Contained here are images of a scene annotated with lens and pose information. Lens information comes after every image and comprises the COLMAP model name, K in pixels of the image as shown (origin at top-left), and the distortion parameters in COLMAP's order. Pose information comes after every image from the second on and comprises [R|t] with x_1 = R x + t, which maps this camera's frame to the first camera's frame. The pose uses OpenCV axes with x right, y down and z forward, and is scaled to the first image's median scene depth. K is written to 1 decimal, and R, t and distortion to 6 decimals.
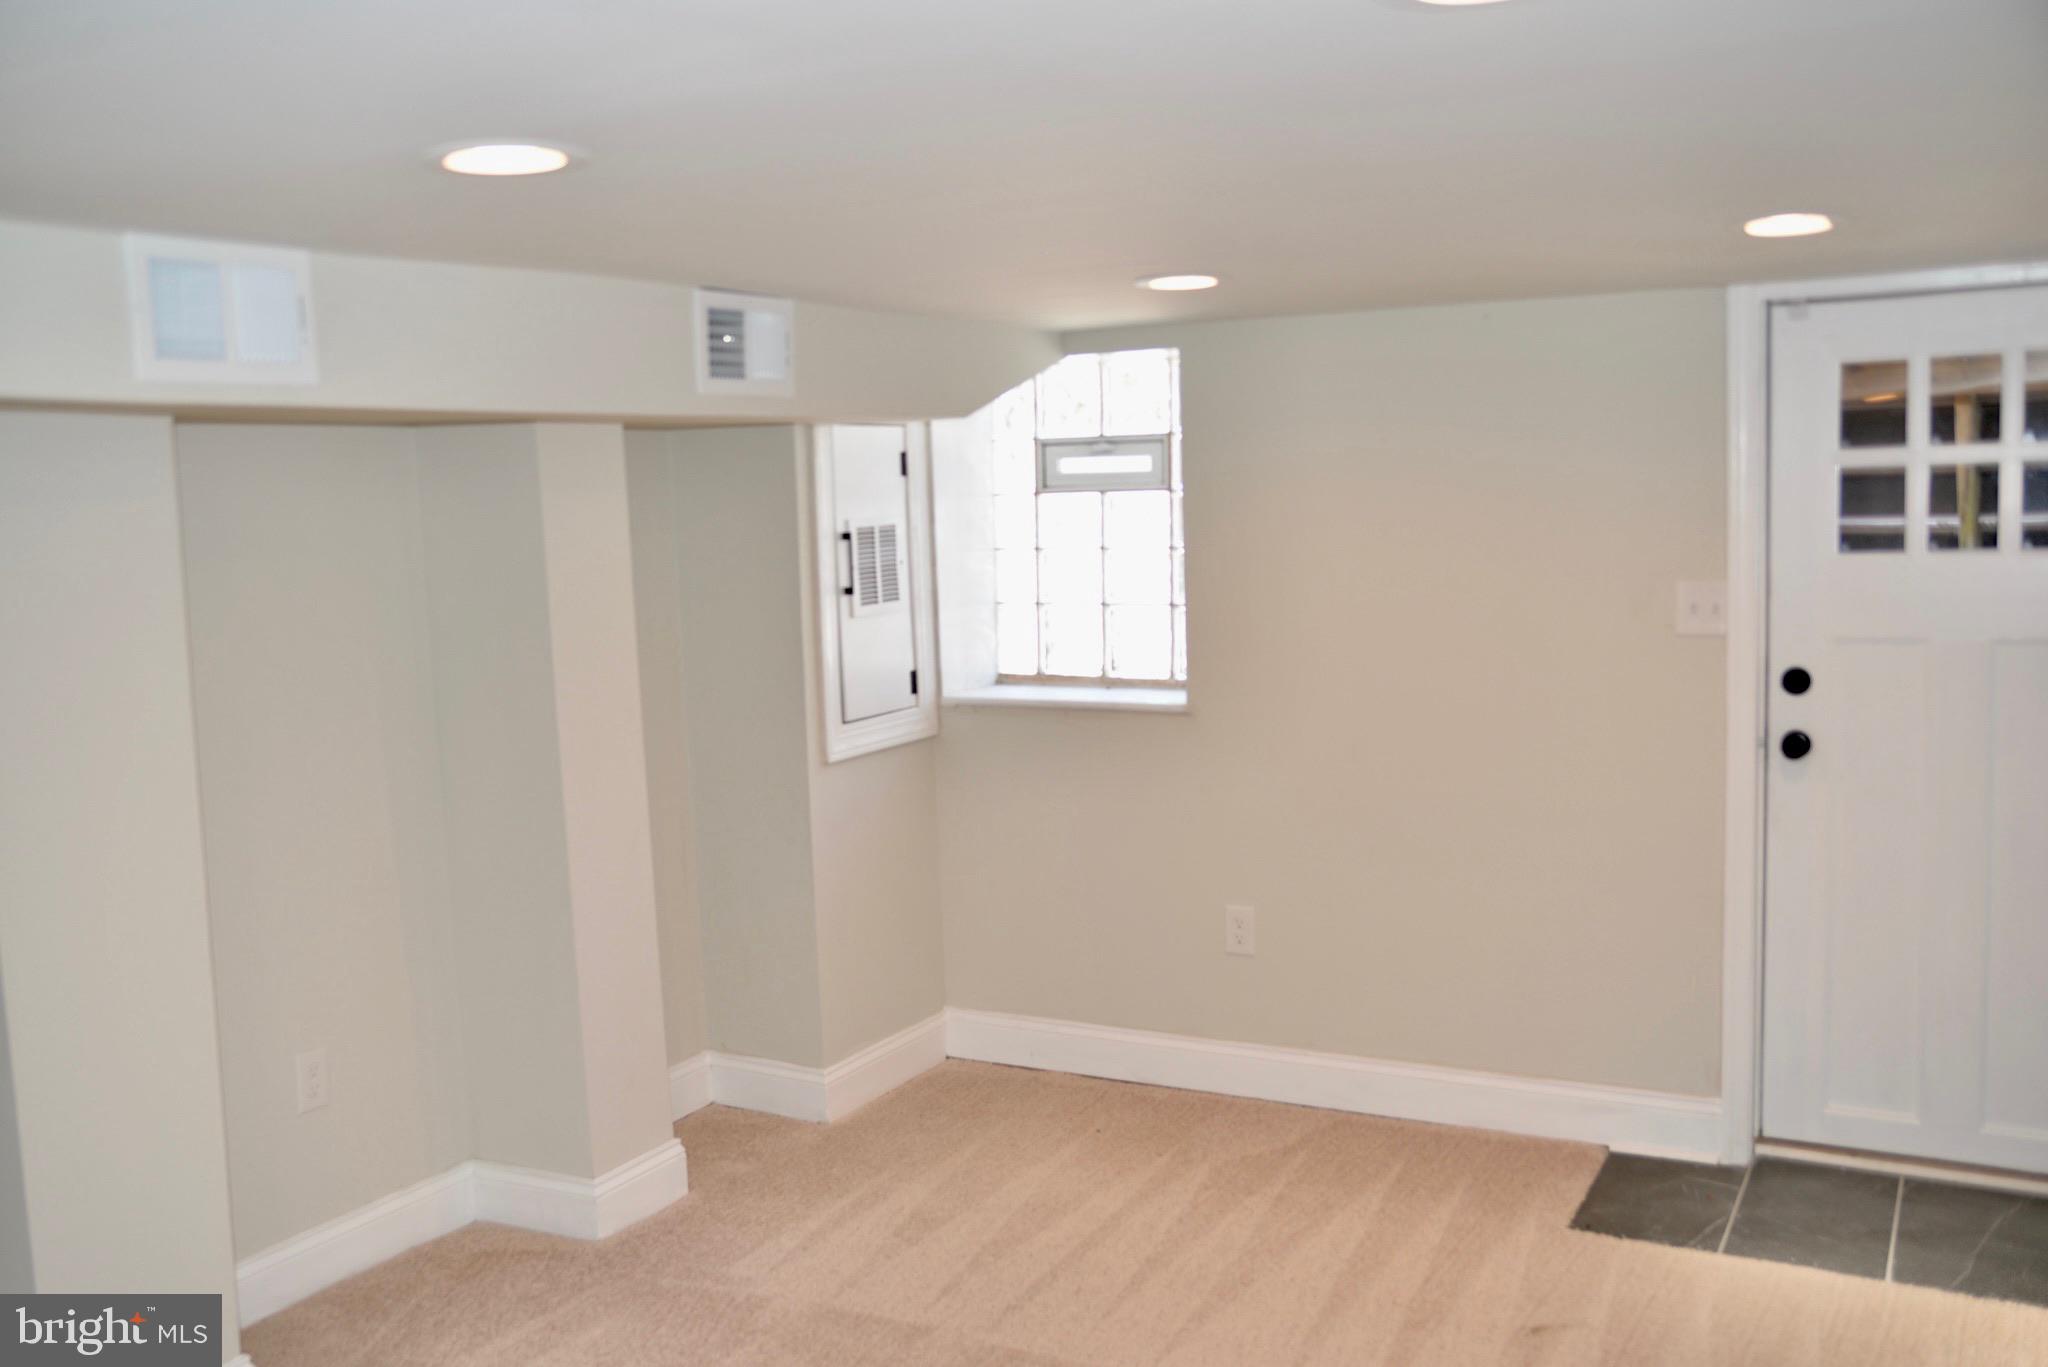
lens RADIAL K [[1882.3, 0, 1019.8], [0, 1882.3, 695.5], [0, 0, 1]] dist [-0.002922, 0.000000]
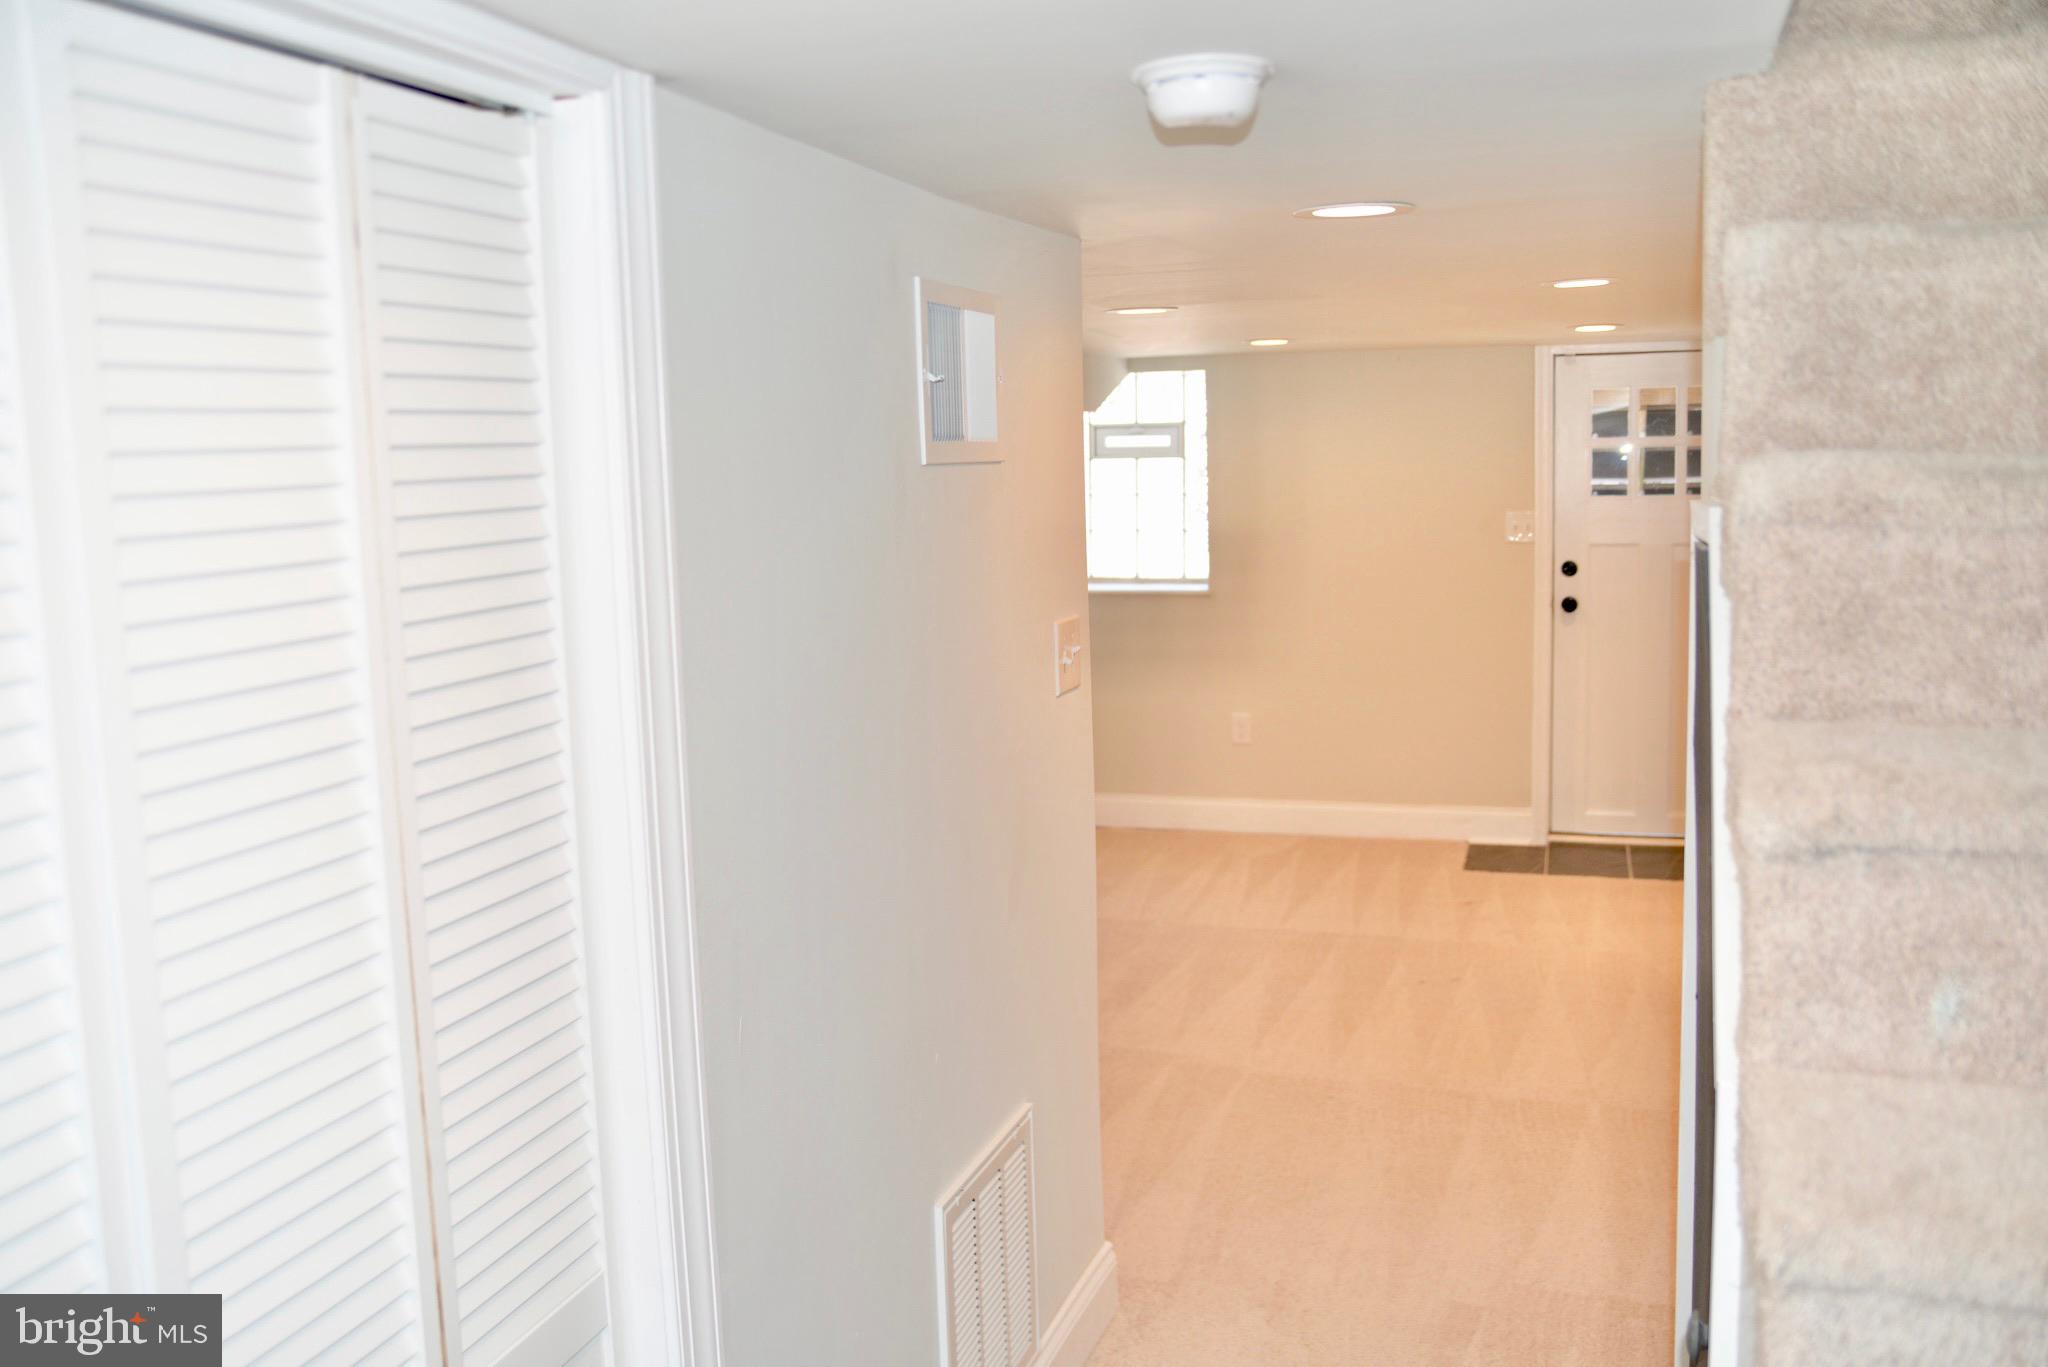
lens RADIAL K [[1882.3, 0, 1029.8], [0, 1882.3, 676.2], [0, 0, 1]] dist [-0.002922, 0.000000]
pose [[0.981253, -0.016099, 0.192053, -0.418996], [0.014282, 0.999839, 0.010841, 0.065741], [-0.192197, -0.007895, 0.981325, -0.627413]]
